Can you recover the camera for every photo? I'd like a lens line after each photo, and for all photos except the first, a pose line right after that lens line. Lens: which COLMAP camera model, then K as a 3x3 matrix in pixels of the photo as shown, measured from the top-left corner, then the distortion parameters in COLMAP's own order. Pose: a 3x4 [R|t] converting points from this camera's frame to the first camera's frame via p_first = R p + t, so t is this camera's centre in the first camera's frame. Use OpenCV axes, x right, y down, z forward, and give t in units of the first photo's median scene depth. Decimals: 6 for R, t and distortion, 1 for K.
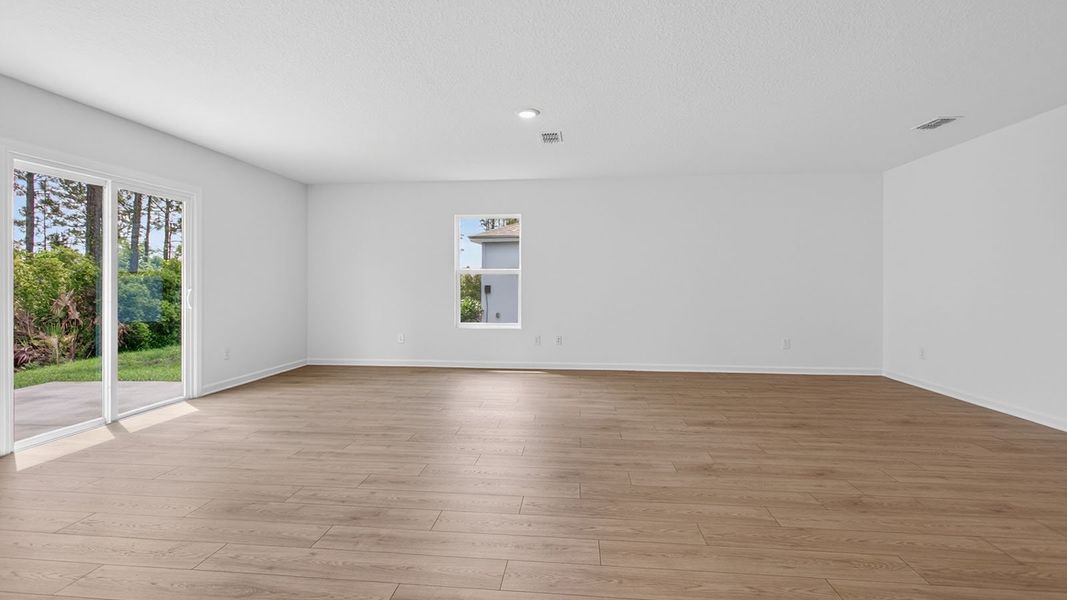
lens RADIAL K [[474.6, 0, 522.1], [0, 474.6, 291.2], [0, 0, 1]] dist [0.004077, -0.001319]
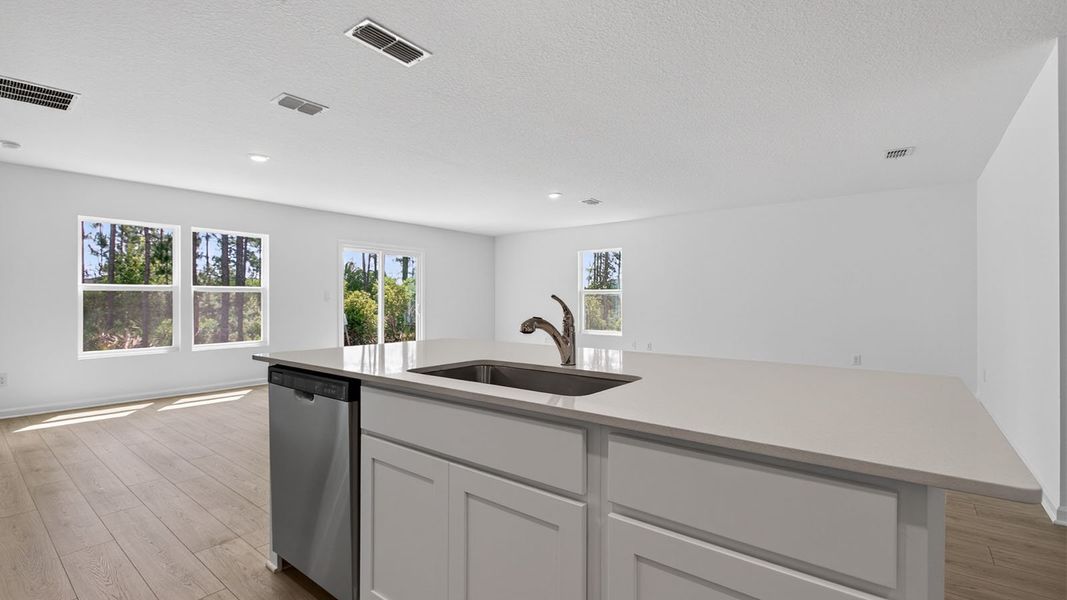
lens RADIAL K [[474.6, 0, 526.6], [0, 474.6, 298.8], [0, 0, 1]] dist [0.004077, -0.001319]
pose [[0.839546, -0.000827, -0.543288, 0.761715], [-0.008821, 0.999846, -0.015152, -0.000038], [0.543217, 0.017513, 0.839409, -0.367436]]
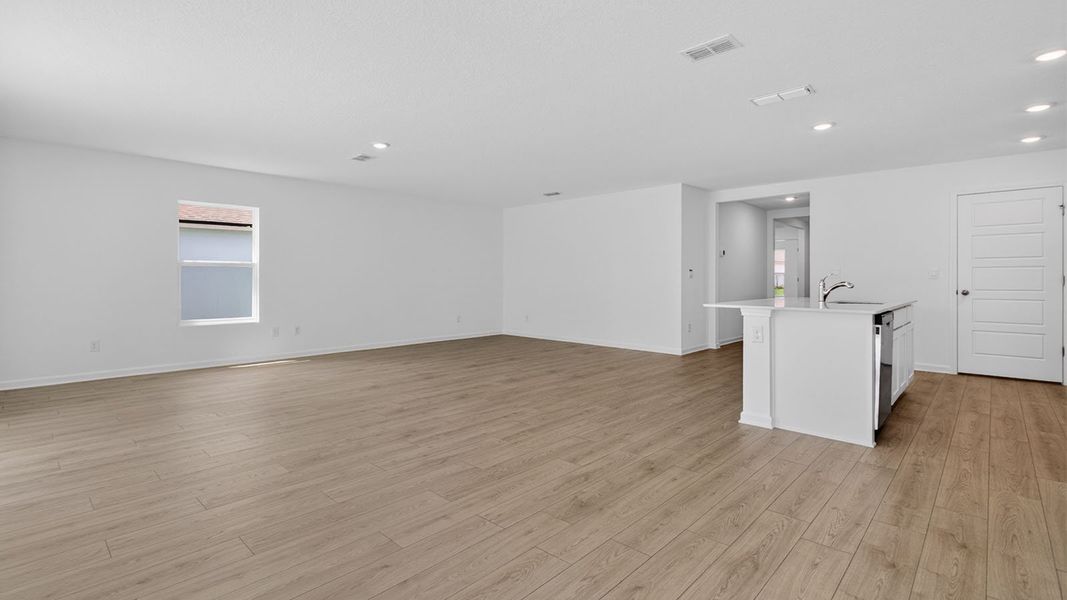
lens RADIAL K [[474.6, 0, 534.7], [0, 474.6, 295.6], [0, 0, 1]] dist [0.004077, -0.001319]
pose [[0.611078, -0.026833, 0.791116, -0.726127], [0.010729, 0.999614, 0.025618, 0.007313], [-0.791498, -0.007167, 0.611130, -0.116788]]
